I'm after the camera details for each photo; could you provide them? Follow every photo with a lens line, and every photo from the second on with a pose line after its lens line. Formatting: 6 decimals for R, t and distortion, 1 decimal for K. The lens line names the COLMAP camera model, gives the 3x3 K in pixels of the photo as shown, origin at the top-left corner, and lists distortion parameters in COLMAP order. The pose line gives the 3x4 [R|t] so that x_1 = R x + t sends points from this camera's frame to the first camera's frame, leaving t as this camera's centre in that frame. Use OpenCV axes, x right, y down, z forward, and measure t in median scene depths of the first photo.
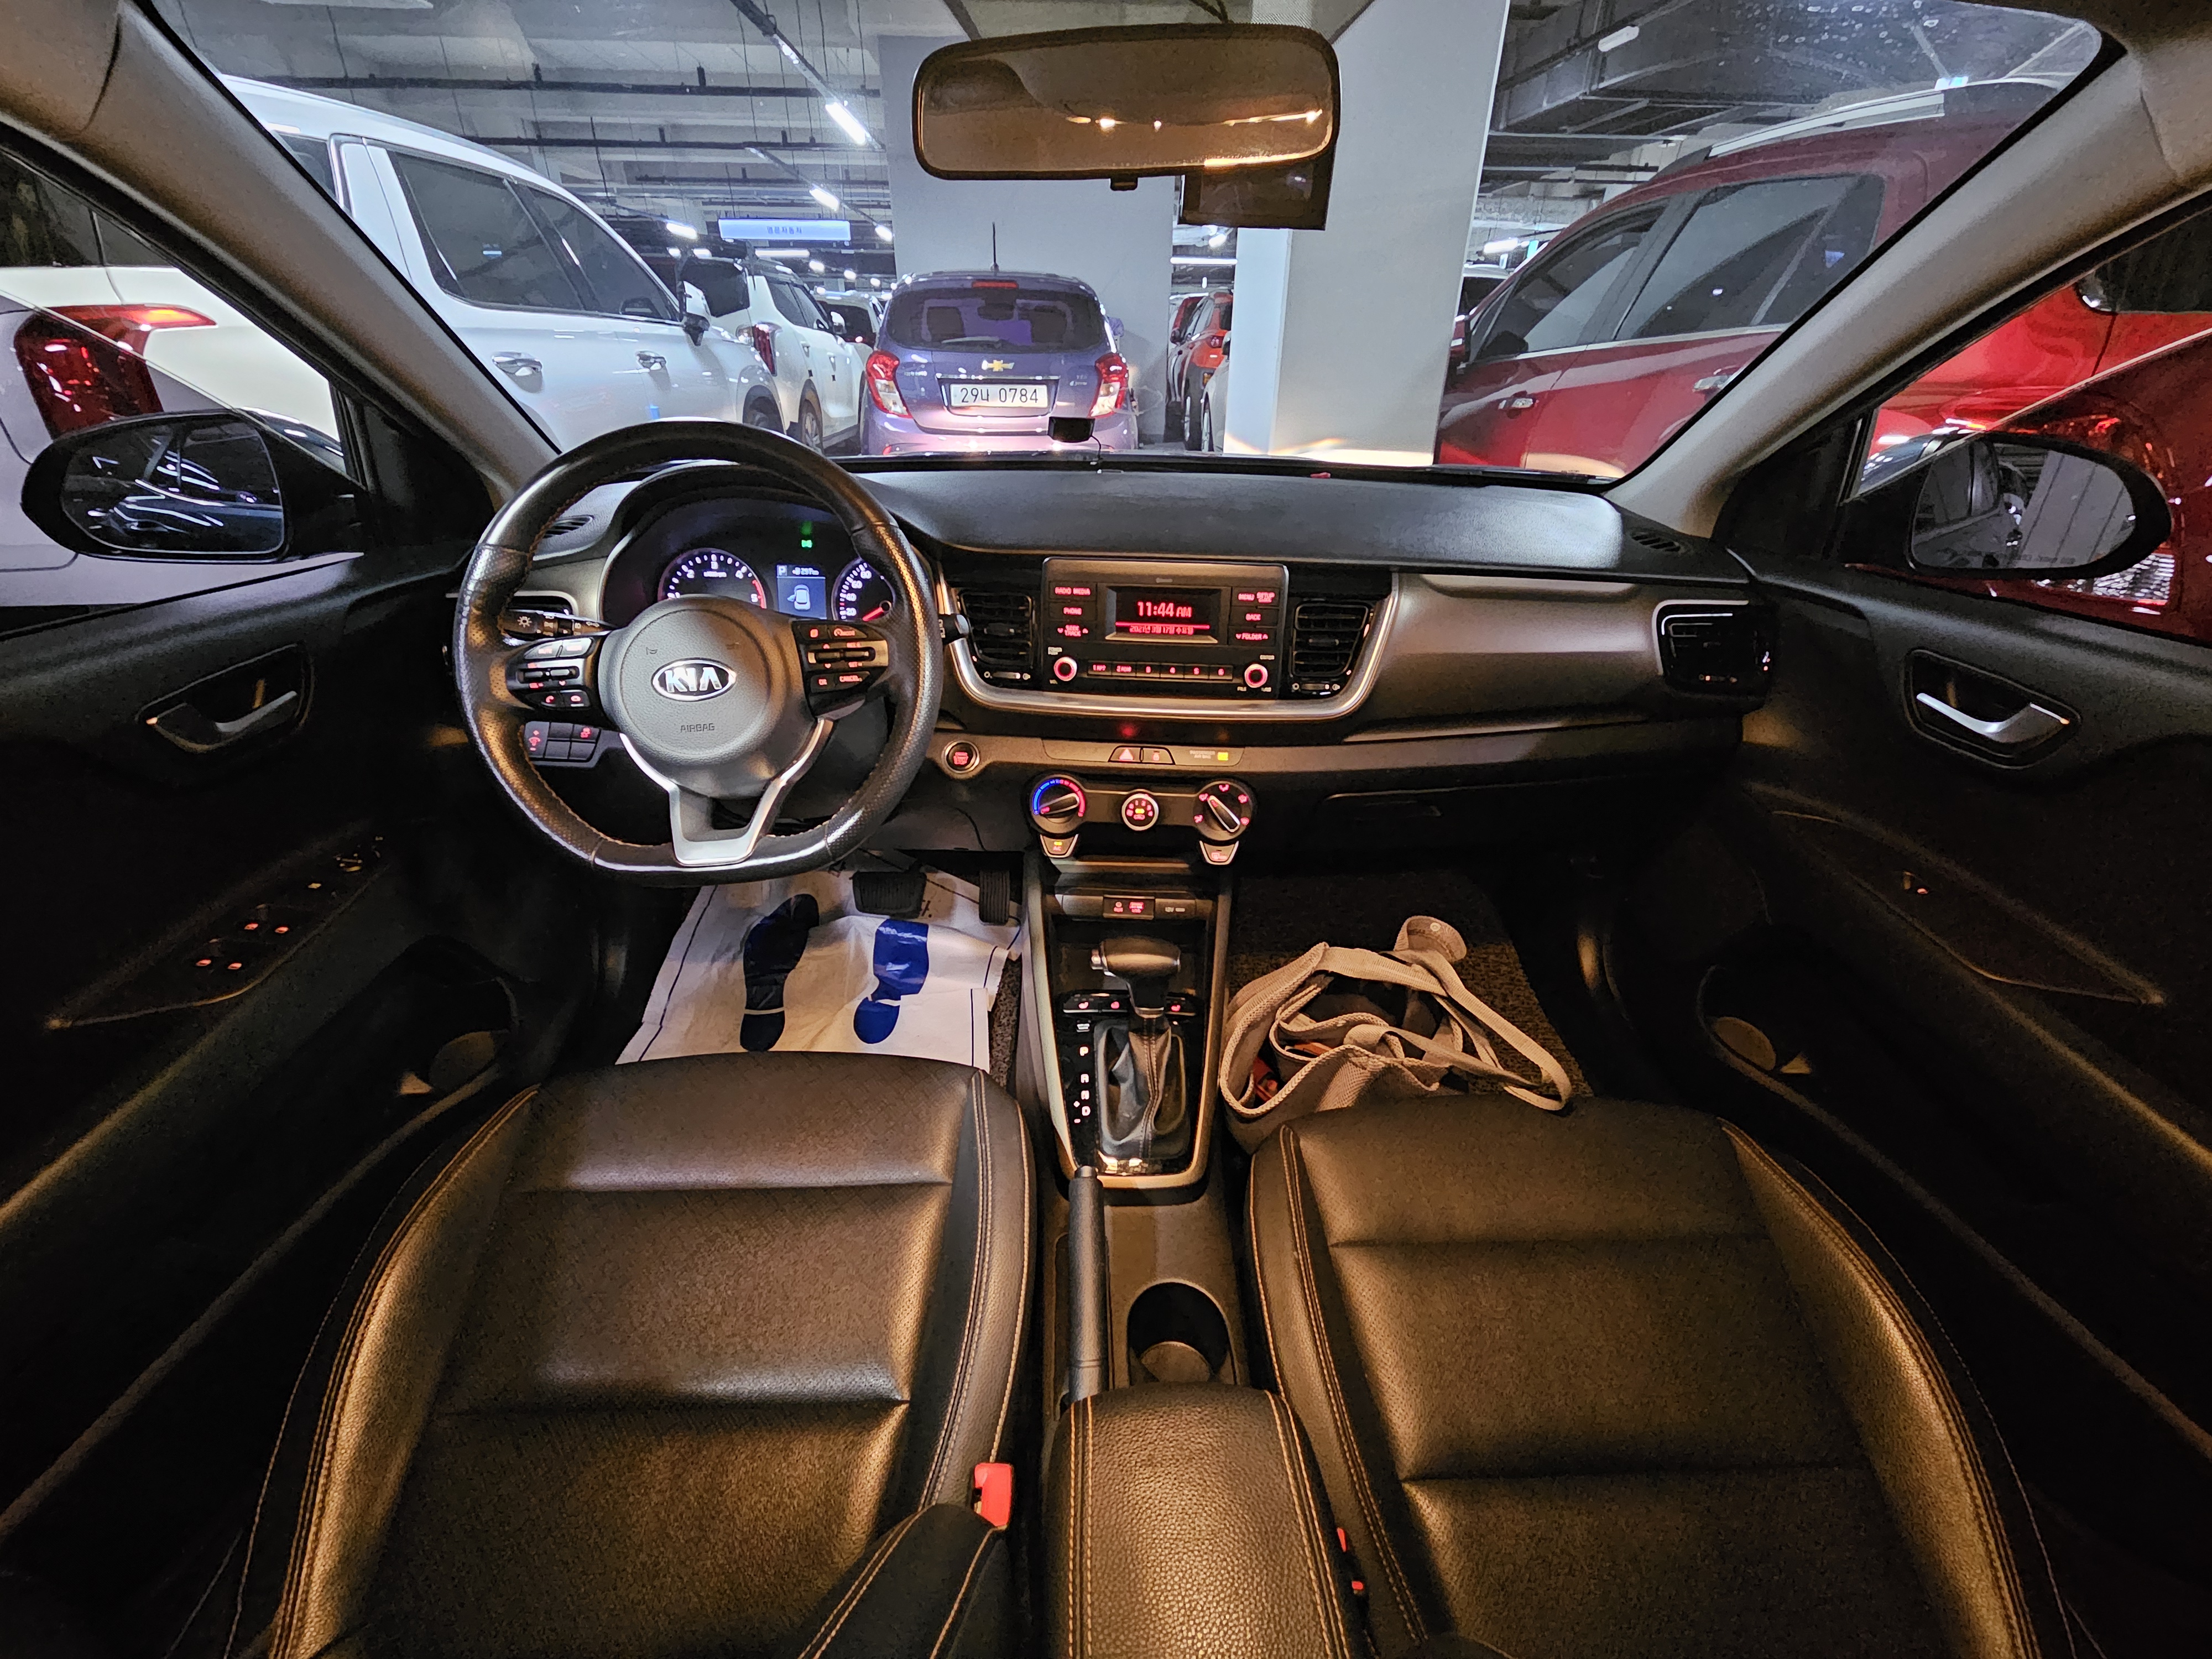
lens RADIAL K [[902.2, 0, 1109.5], [0, 902.2, 846.0], [0, 0, 1]] dist [-0.003279, -0.001273]
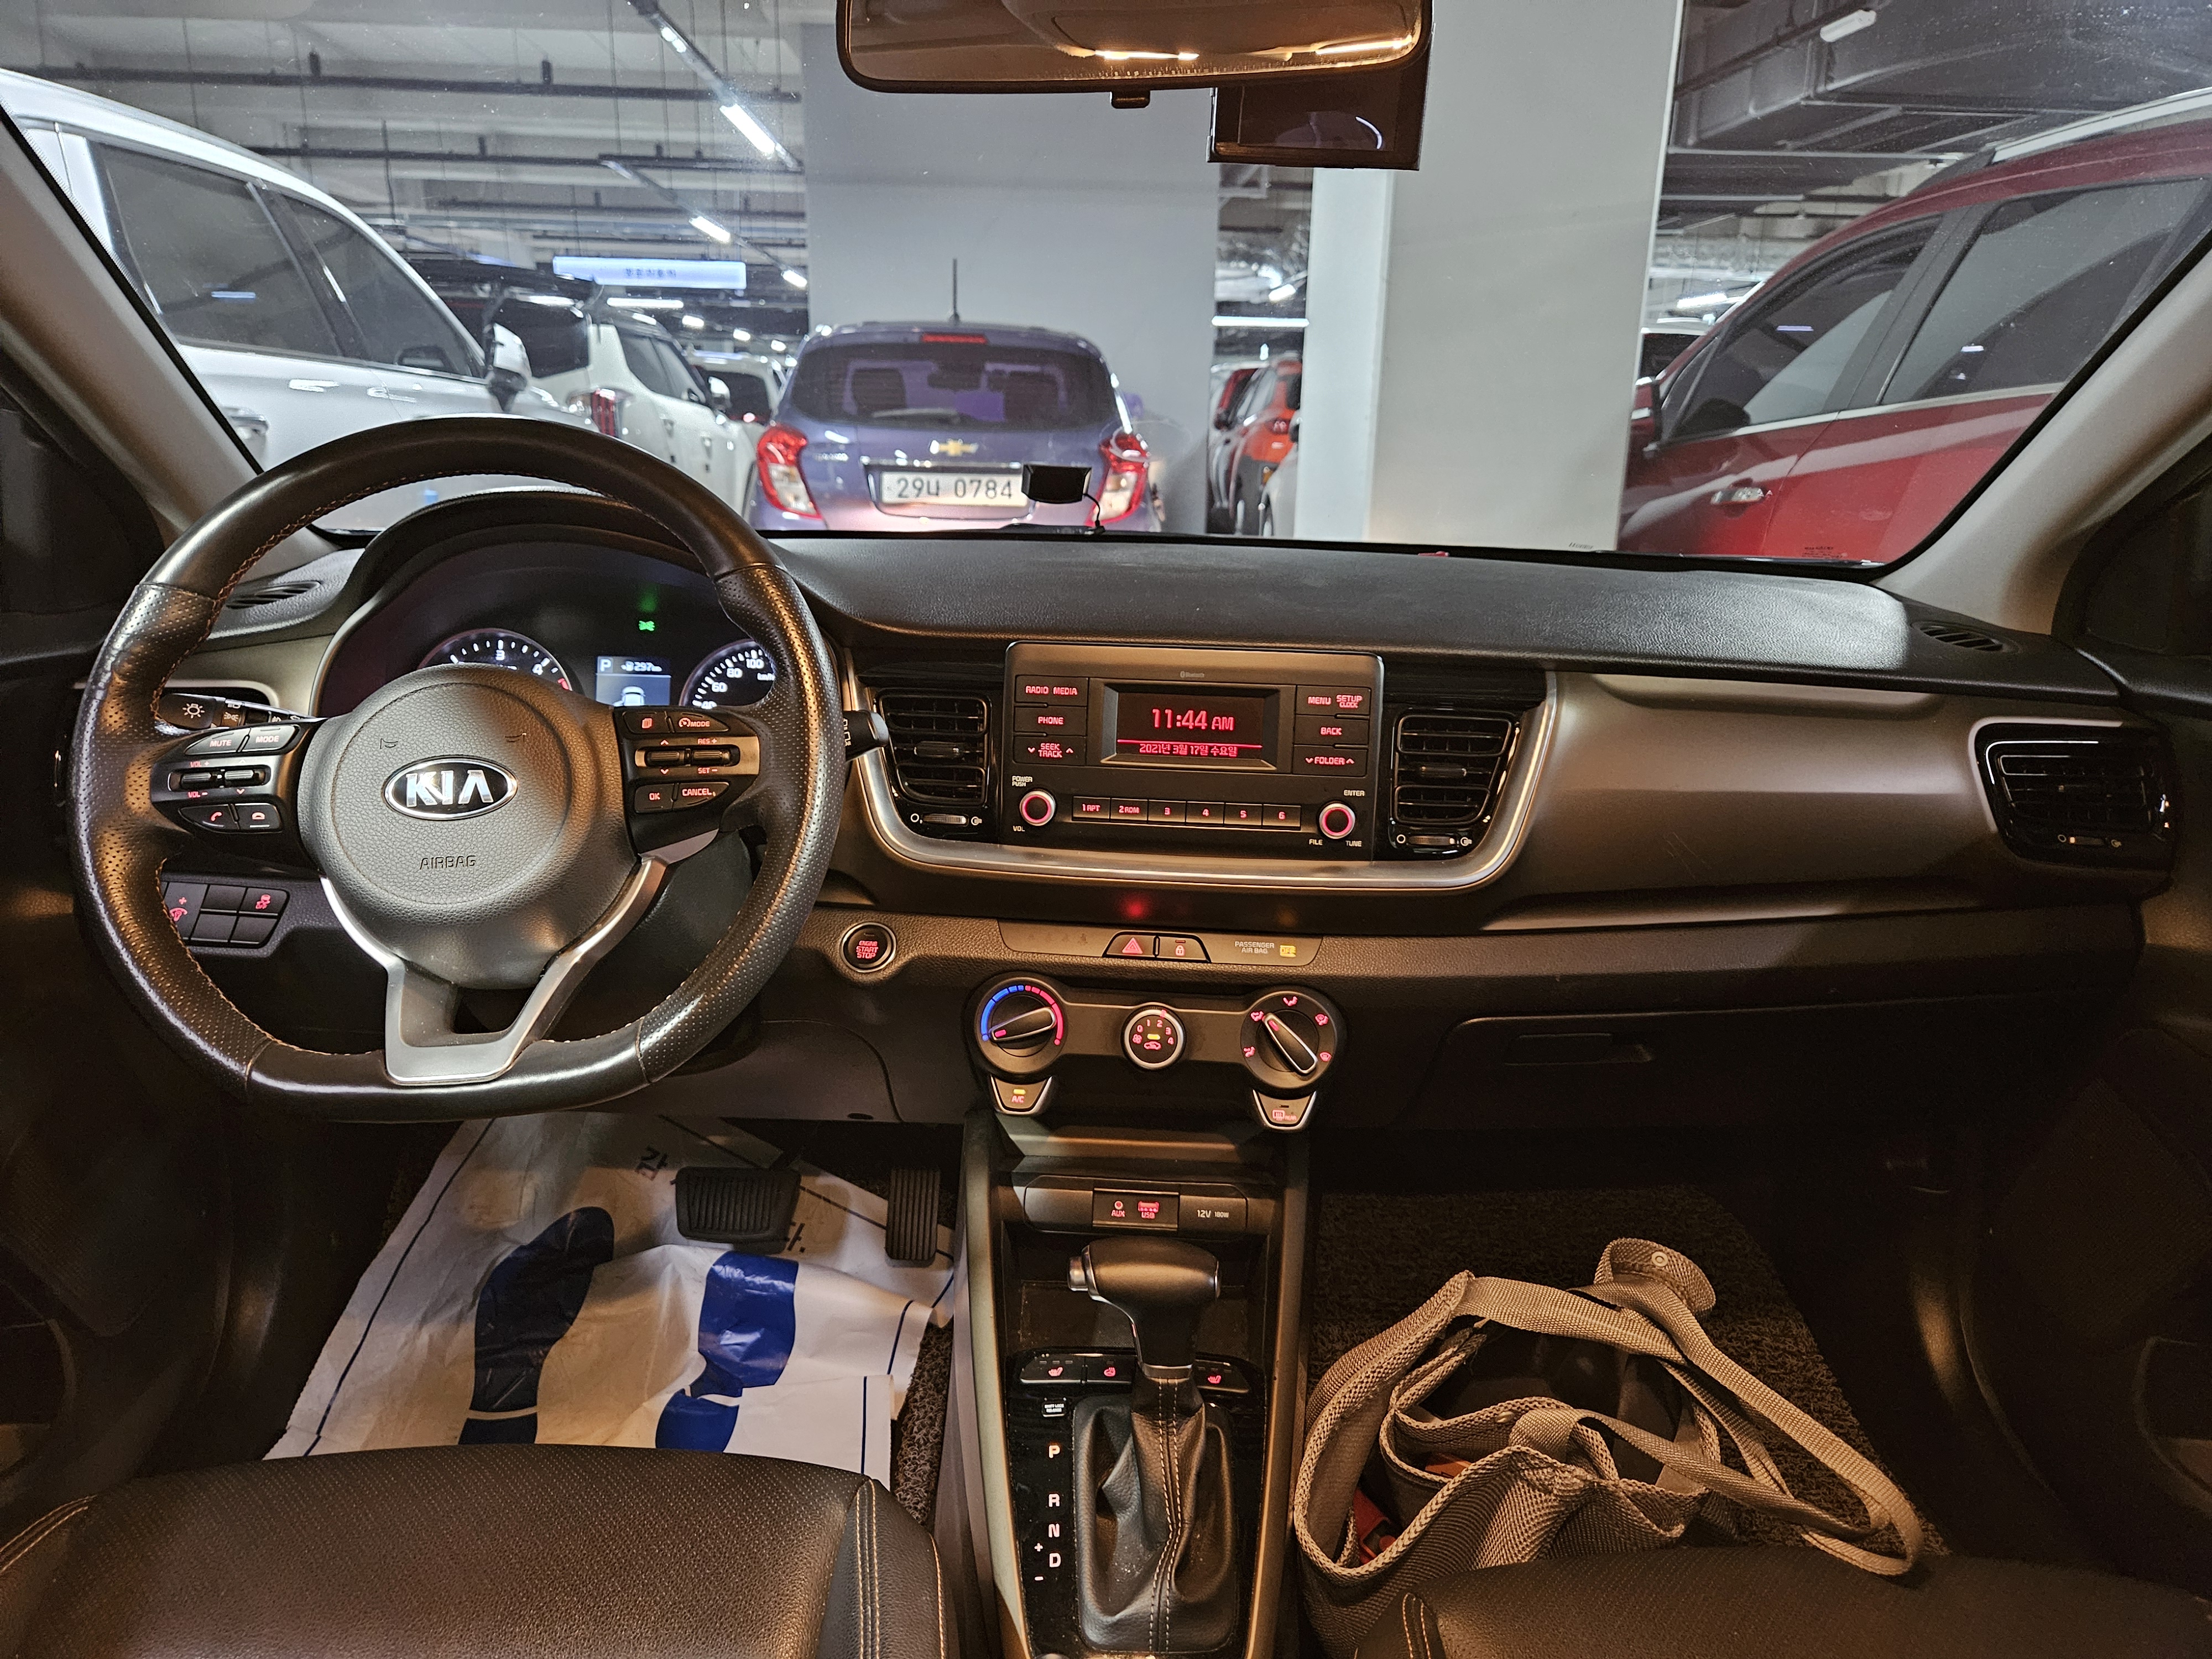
lens RADIAL K [[1476.2, 0, 1104.0], [0, 1476.2, 859.5], [0, 0, 1]] dist [0.054860, -0.041687]
pose [[0.999892, 0.010848, -0.009918, 0.008238], [-0.012837, 0.973168, -0.229738, 0.073954], [0.007160, 0.229841, 0.973202, -0.006468]]
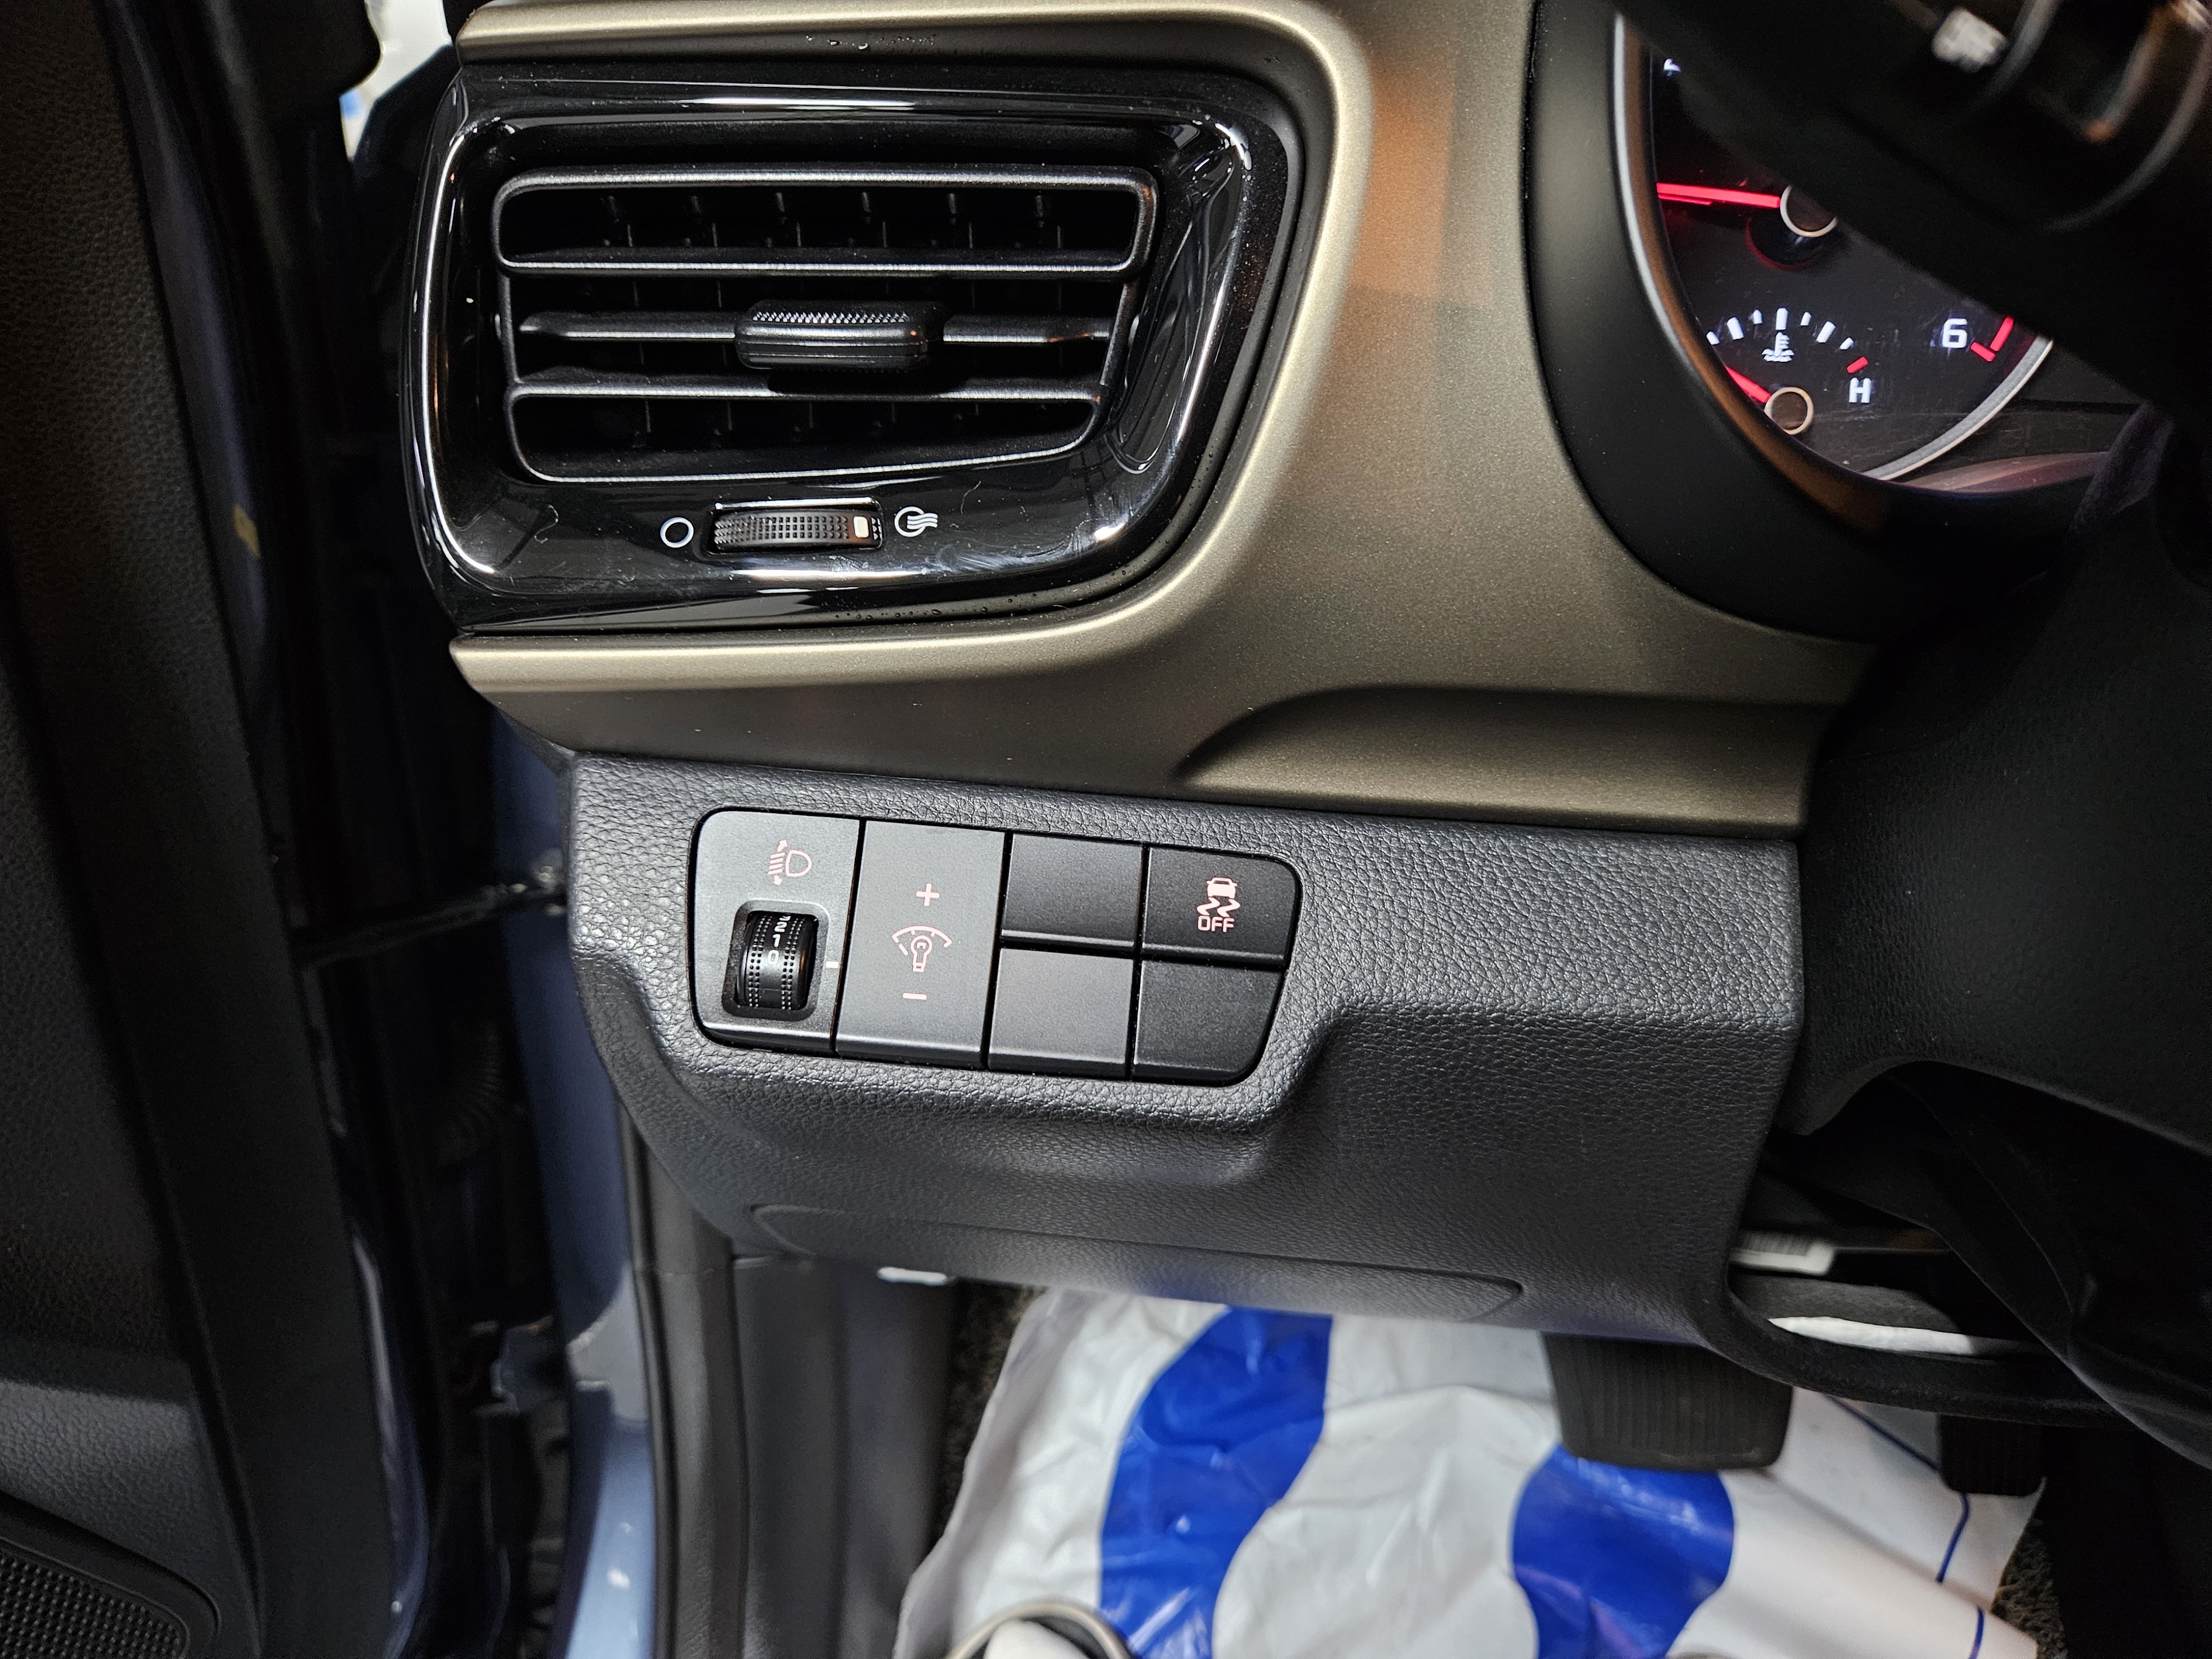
lens RADIAL K [[1476.2, 0, 1107.1], [0, 1476.2, 858.4], [0, 0, 1]] dist [0.054860, -0.041687]
pose [[0.998456, 0.035437, -0.042773, -0.576680], [-0.038091, 0.997291, -0.062926, -0.113358], [0.040427, 0.064458, 0.997101, 0.709971]]
